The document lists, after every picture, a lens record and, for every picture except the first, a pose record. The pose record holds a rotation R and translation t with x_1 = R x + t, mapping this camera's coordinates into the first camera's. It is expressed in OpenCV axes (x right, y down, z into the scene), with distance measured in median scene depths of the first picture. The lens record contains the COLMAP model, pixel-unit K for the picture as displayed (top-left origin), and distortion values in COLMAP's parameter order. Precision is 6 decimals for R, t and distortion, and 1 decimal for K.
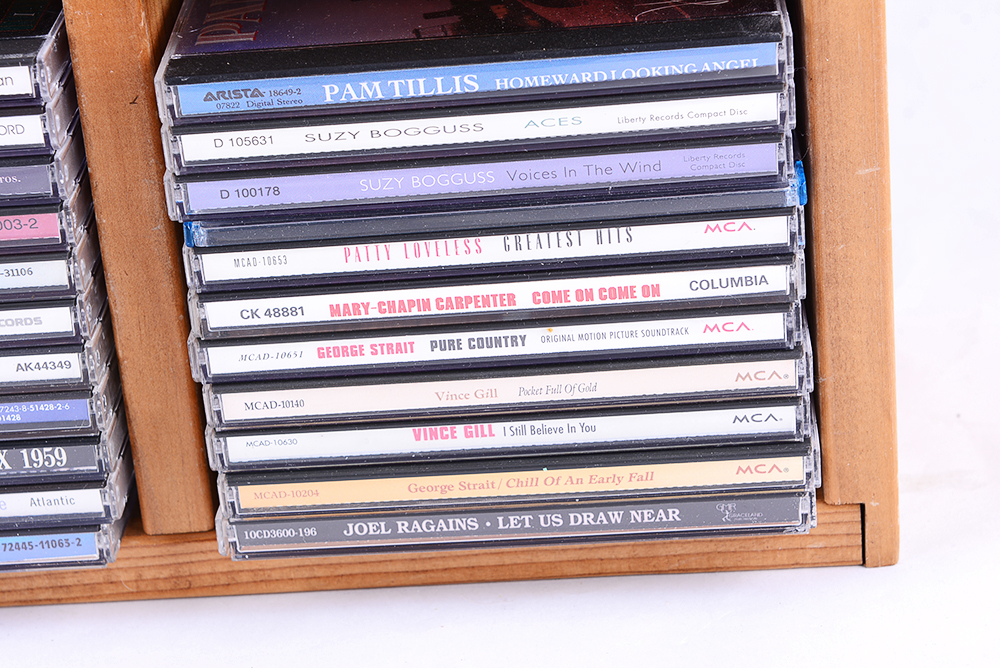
lens RADIAL K [[2716.4, 0, 500.0], [0, 2716.4, 334.0], [0, 0, 1]] dist [0.058921, 0.286814]
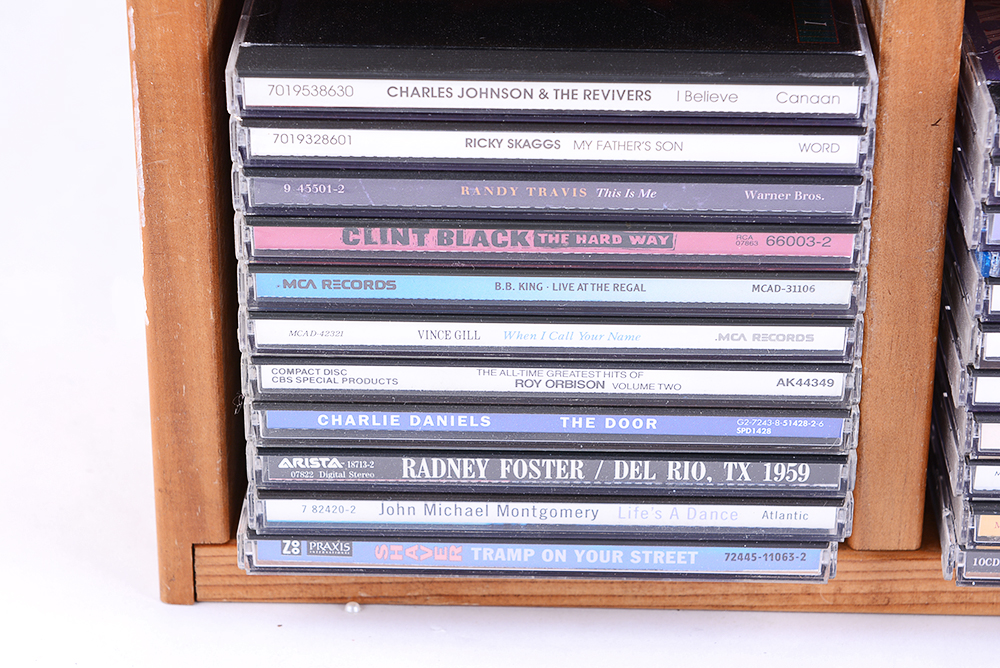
lens RADIAL K [[2716.4, 0, 500.0], [0, 2716.4, 334.0], [0, 0, 1]] dist [0.058921, 0.286814]
pose [[0.996555, 0.066821, 0.049123, -0.317791], [-0.069508, 0.996053, 0.055196, -0.050735], [-0.045241, -0.058420, 0.997266, 0.026529]]
